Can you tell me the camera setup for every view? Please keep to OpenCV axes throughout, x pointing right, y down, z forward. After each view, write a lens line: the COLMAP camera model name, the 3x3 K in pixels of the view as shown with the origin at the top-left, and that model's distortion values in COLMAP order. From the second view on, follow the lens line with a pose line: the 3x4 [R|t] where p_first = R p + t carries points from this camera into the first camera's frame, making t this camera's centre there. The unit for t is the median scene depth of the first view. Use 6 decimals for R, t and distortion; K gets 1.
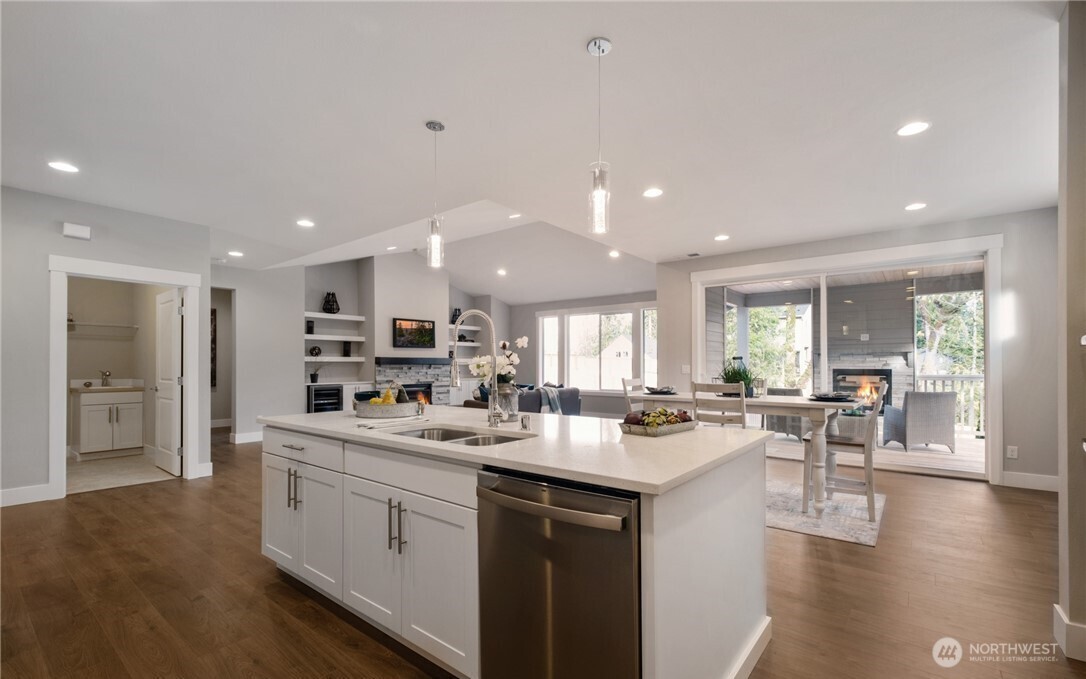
lens RADIAL K [[470.9, 0, 548.1], [0, 470.9, 365.1], [0, 0, 1]] dist [0.001746, 0.000079]
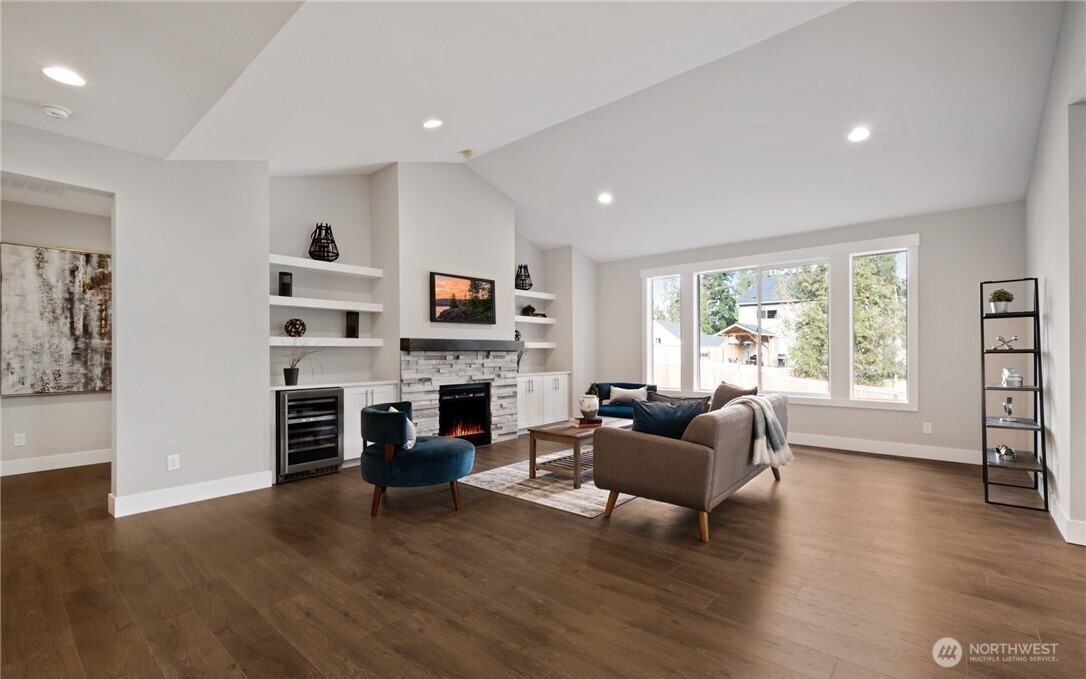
lens RADIAL K [[470.9, 0, 545.5], [0, 470.9, 348.4], [0, 0, 1]] dist [0.001746, 0.000079]
pose [[0.998835, -0.004466, -0.048056, -0.157692], [0.004021, 0.999948, -0.009352, 0.001420], [0.048095, 0.009148, 0.998801, 0.421519]]
